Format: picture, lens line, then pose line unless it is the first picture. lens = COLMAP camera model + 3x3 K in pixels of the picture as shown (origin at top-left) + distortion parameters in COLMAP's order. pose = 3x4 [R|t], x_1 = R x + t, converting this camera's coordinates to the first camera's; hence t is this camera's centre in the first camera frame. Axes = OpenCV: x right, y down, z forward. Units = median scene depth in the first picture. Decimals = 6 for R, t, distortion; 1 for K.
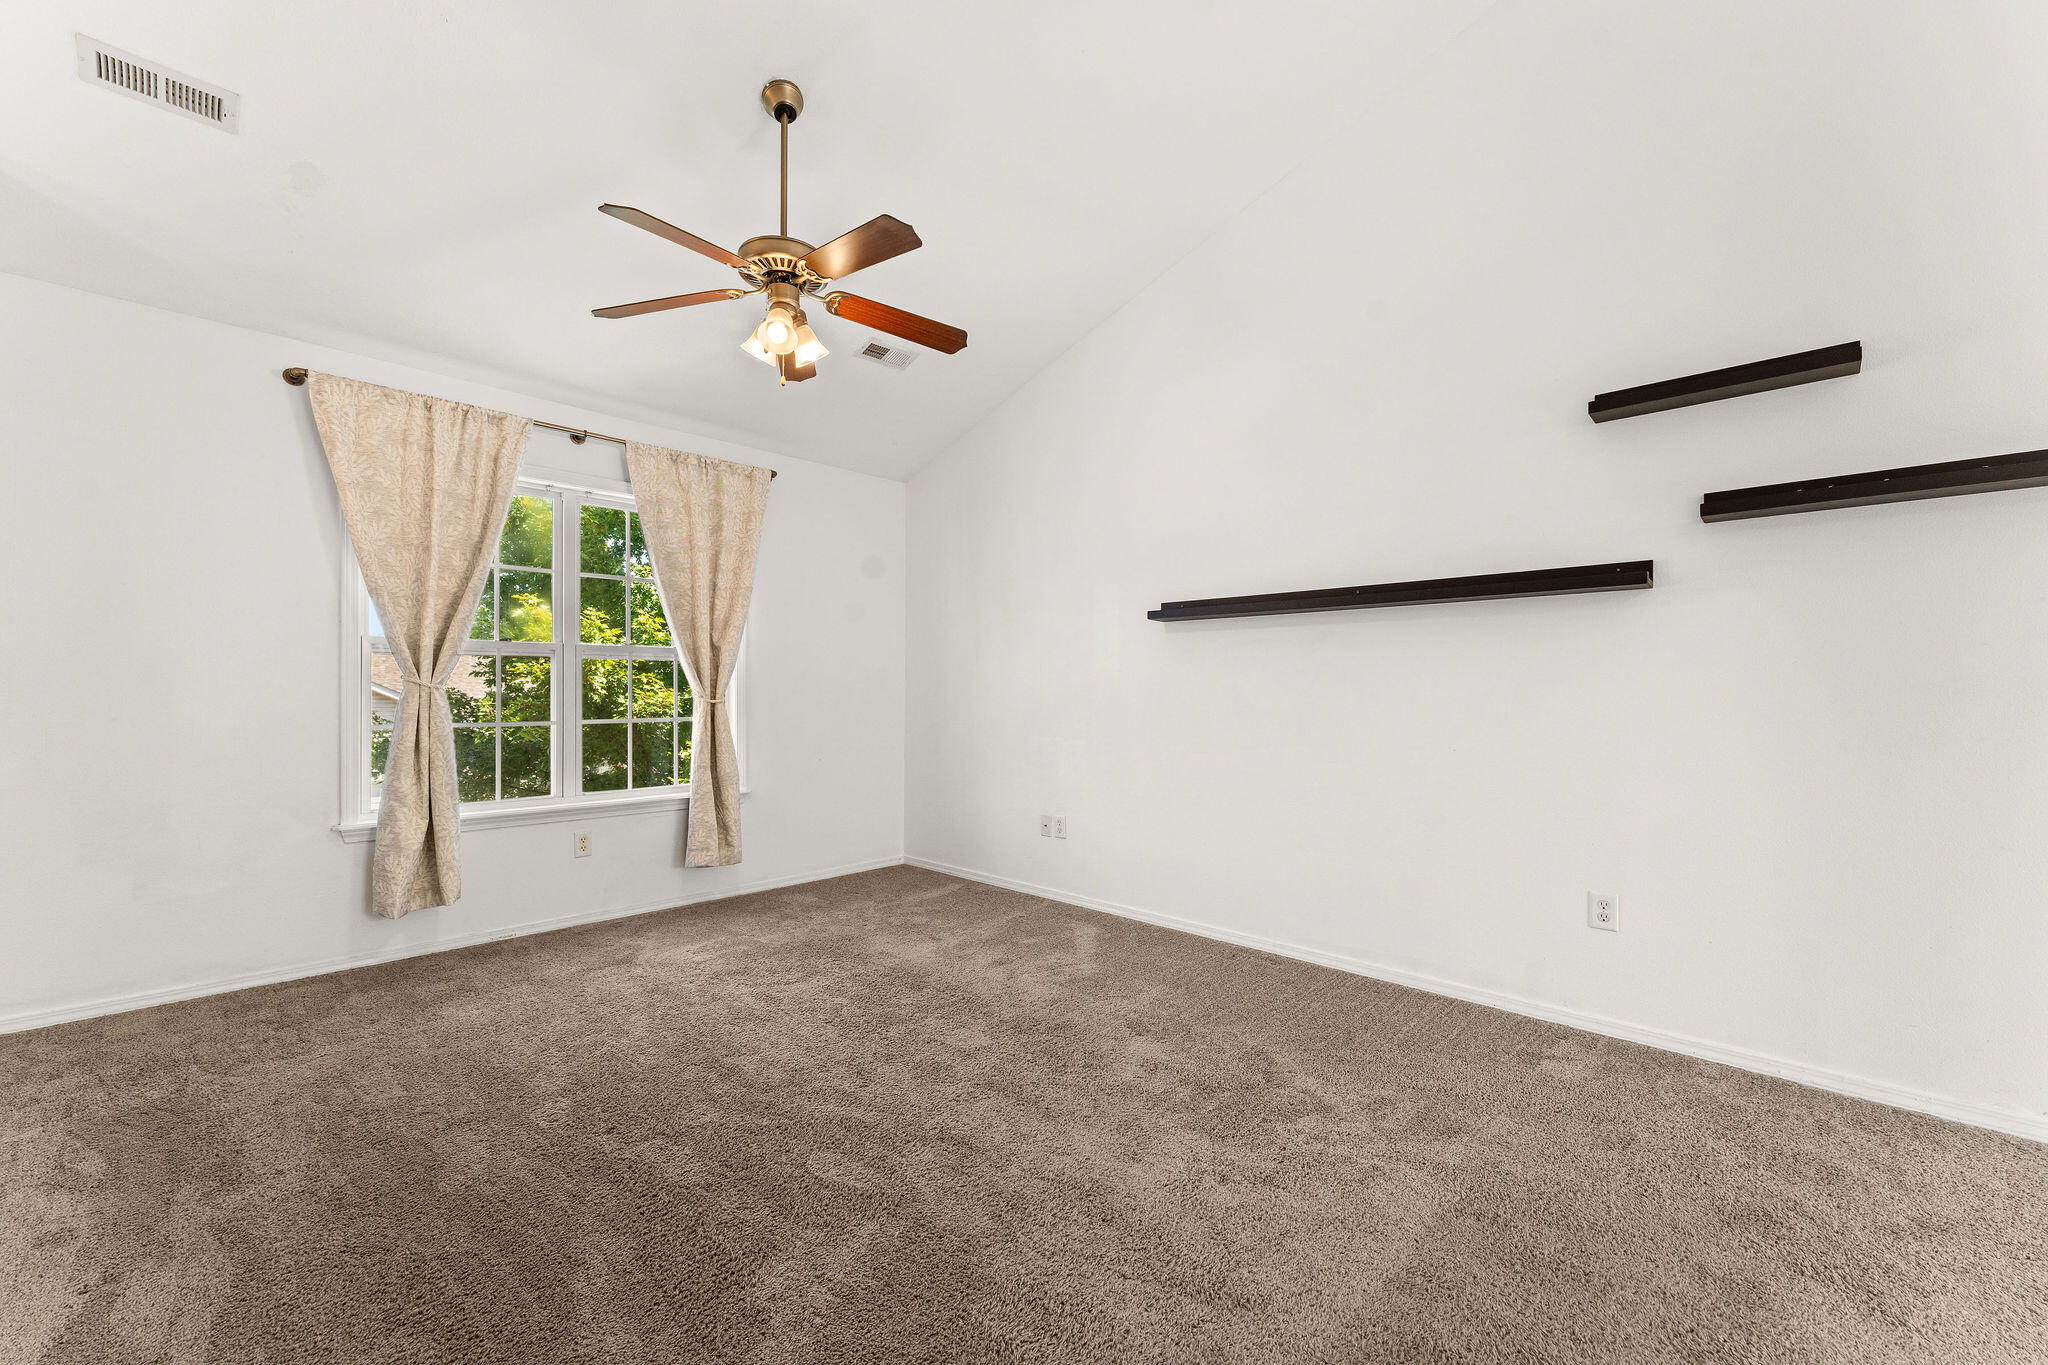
lens RADIAL K [[812.3, 0, 1023.4], [0, 812.3, 686.2], [0, 0, 1]] dist [0.000649, -0.000461]
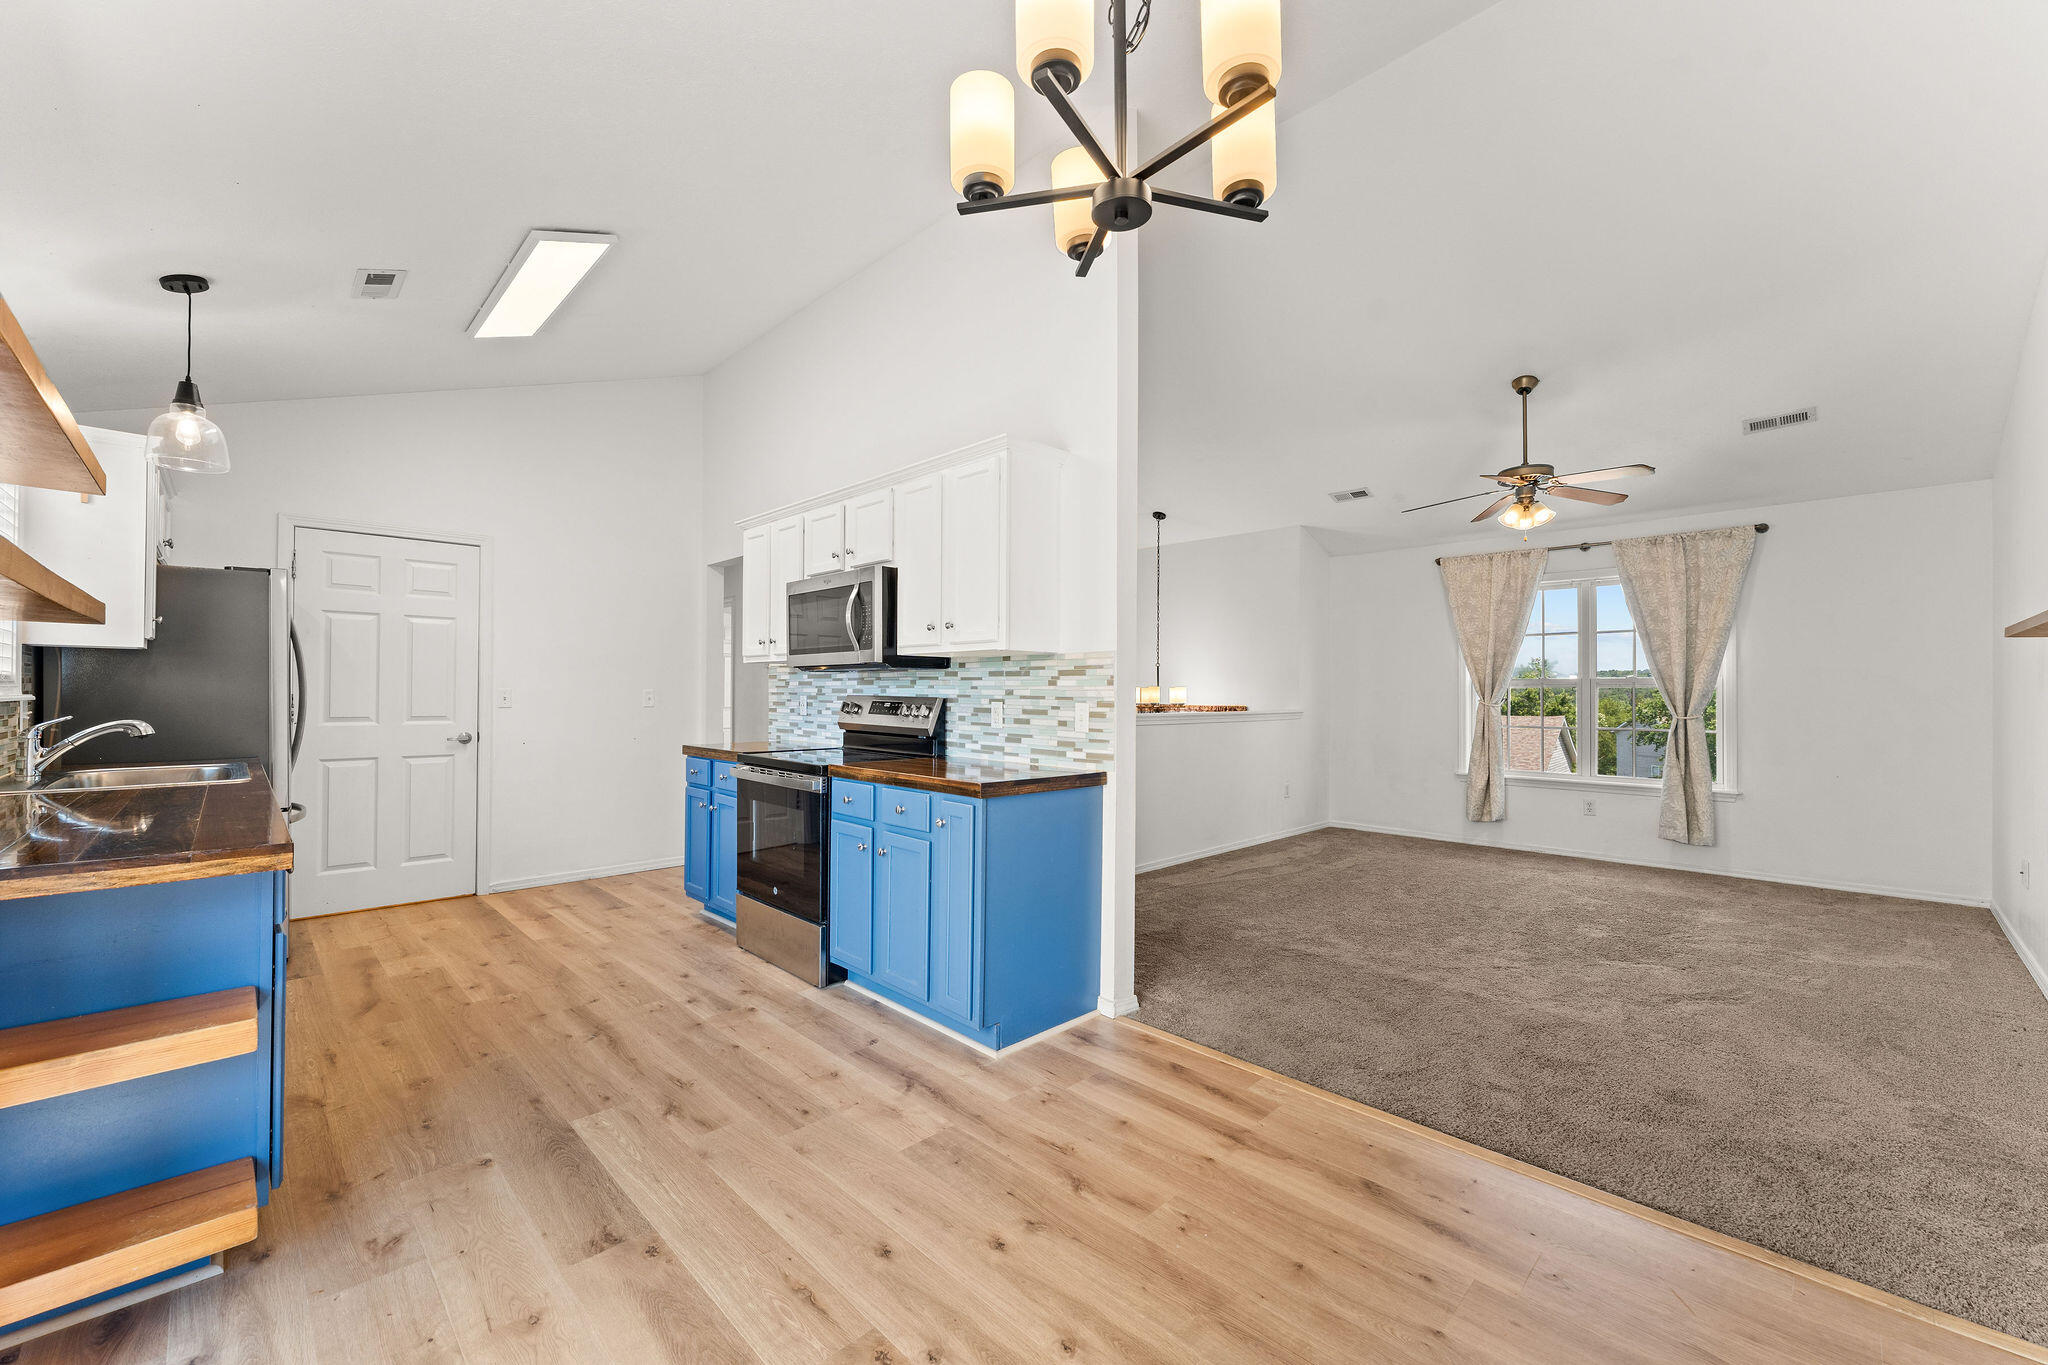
lens RADIAL K [[812.3, 0, 1017.9], [0, 812.3, 687.1], [0, 0, 1]] dist [0.000649, -0.000461]
pose [[-0.031565, -0.011733, -0.999433, 1.121876], [-0.001917, 0.999930, -0.011678, -0.016609], [0.999500, 0.001547, -0.031585, -0.048406]]
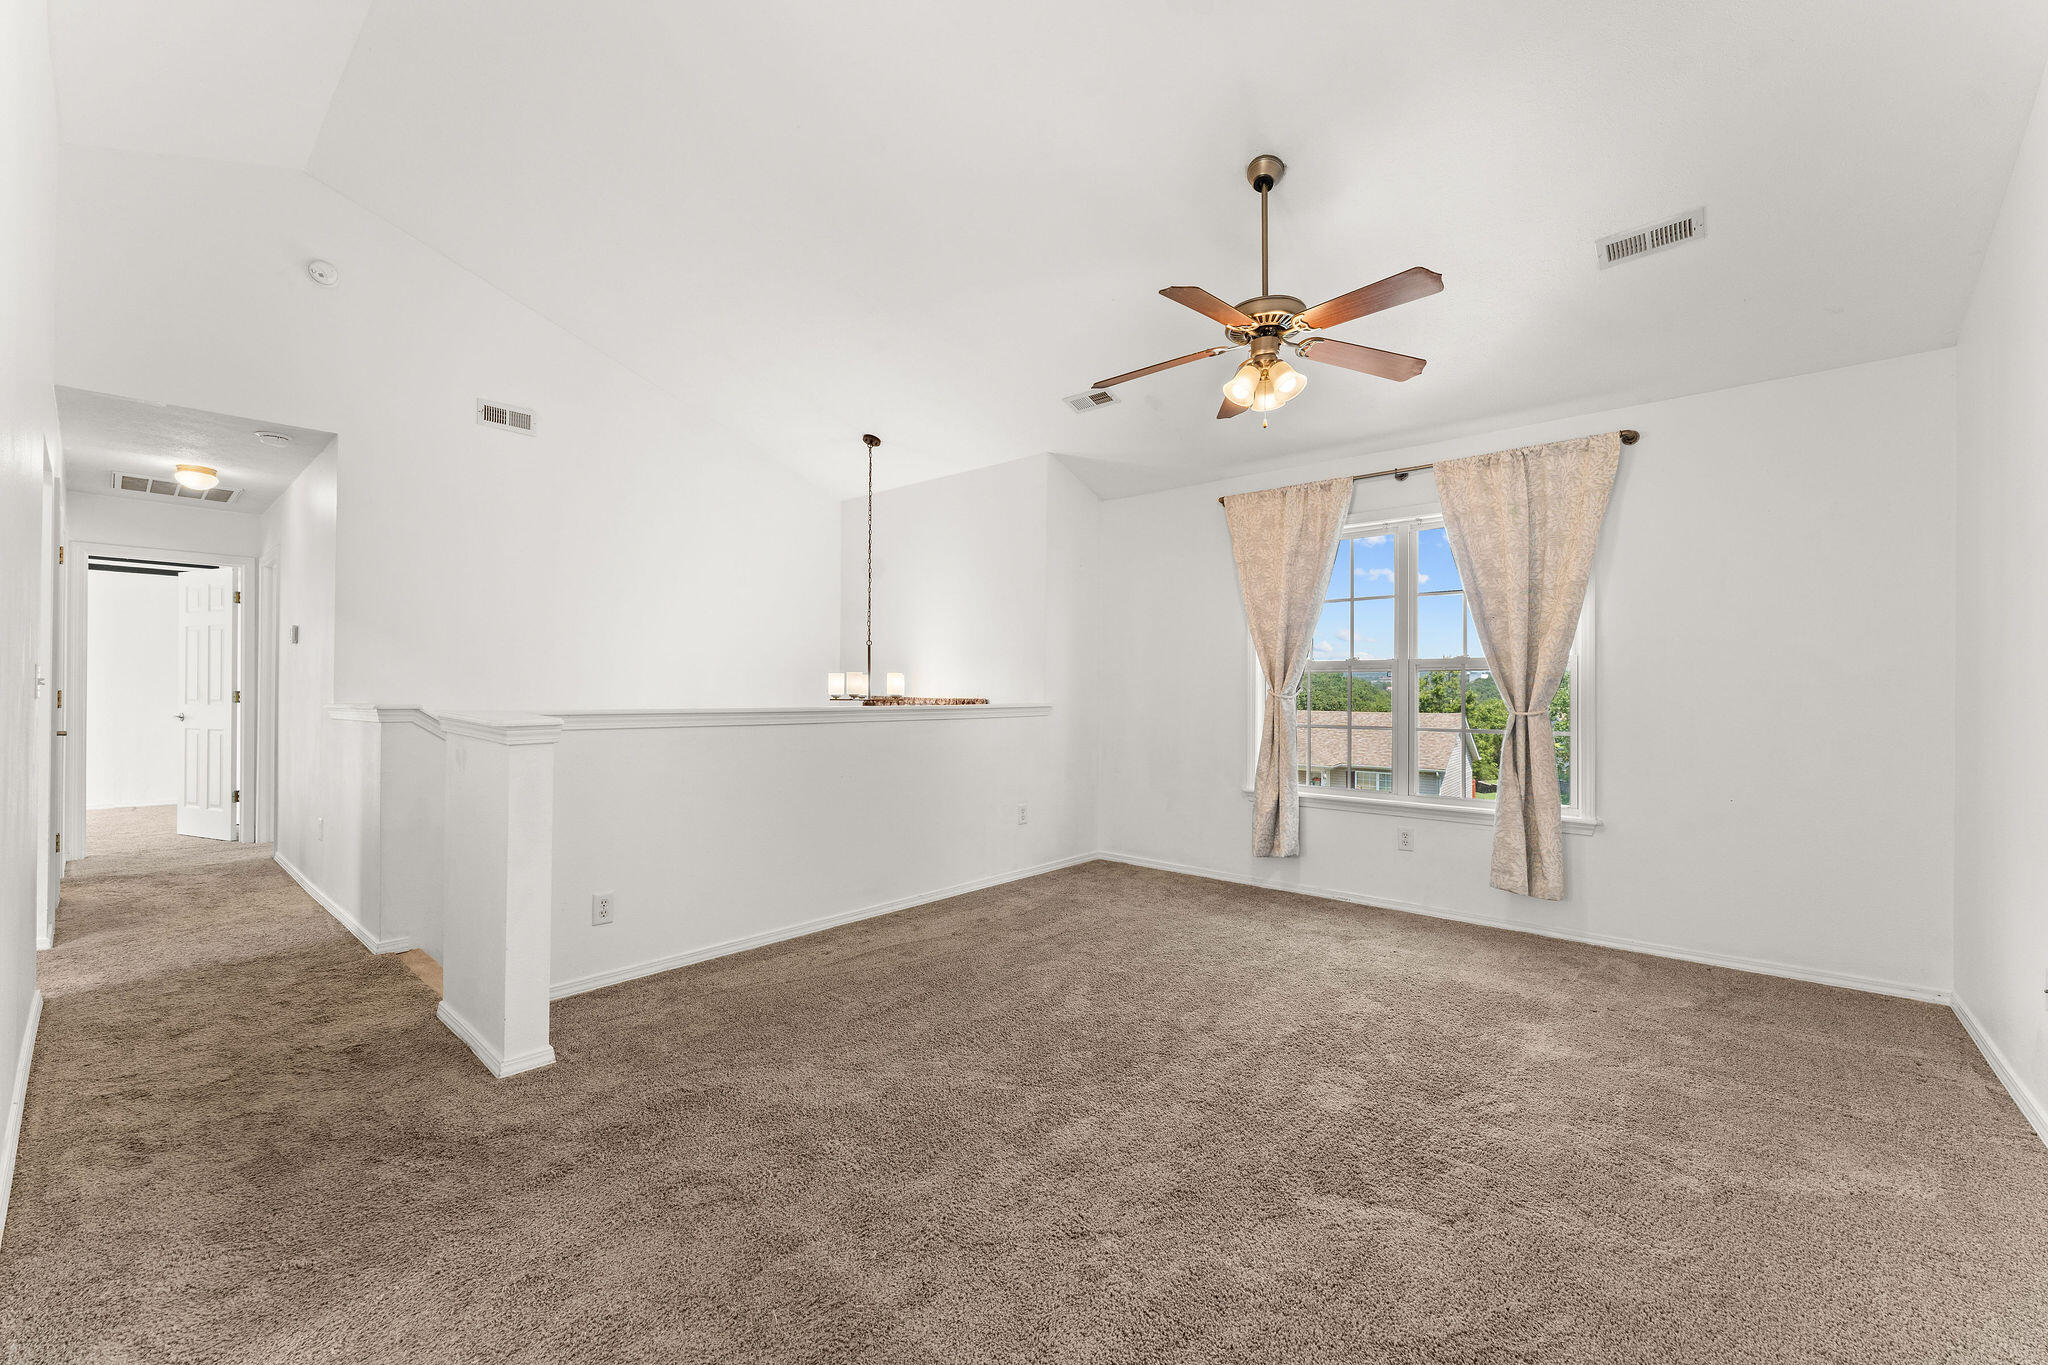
lens RADIAL K [[812.3, 0, 1016.3], [0, 812.3, 686.3], [0, 0, 1]] dist [0.000649, -0.000461]
pose [[0.045299, -0.009467, -0.998929, 0.581443], [-0.003335, 0.999948, -0.009628, -0.002324], [0.998968, 0.003767, 0.045265, 0.446995]]
